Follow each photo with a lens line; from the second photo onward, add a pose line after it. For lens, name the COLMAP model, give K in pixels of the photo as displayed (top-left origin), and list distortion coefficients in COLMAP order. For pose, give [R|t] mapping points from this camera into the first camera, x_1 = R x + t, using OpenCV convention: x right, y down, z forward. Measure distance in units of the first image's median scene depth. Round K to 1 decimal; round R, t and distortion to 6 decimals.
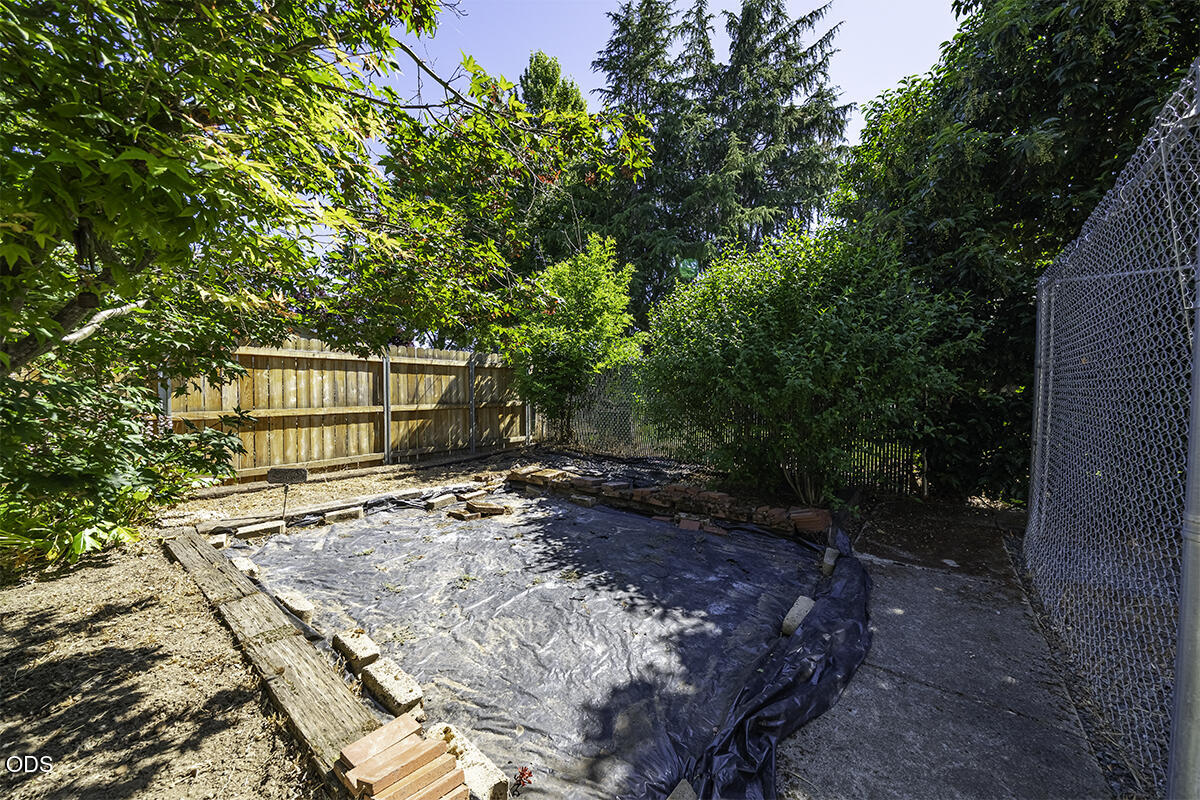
lens RADIAL K [[409.0, 0, 607.9], [0, 409.0, 398.2], [0, 0, 1]] dist [0.001039, -0.000162]
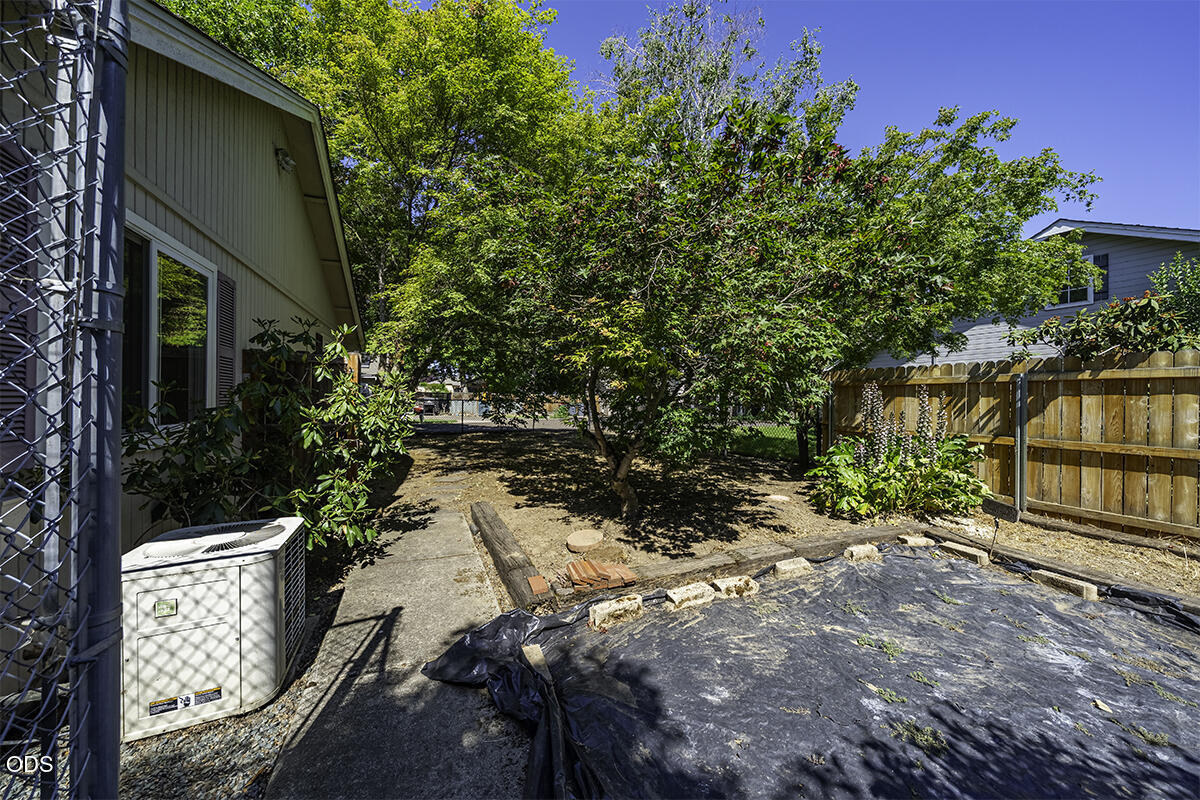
lens RADIAL K [[409.0, 0, 606.3], [0, 409.0, 400.8], [0, 0, 1]] dist [0.001039, -0.000162]
pose [[-0.445402, -0.007812, -0.895296, 0.521642], [-0.039275, 0.999170, 0.010821, -0.042054], [0.894469, 0.039982, -0.445339, 0.651364]]
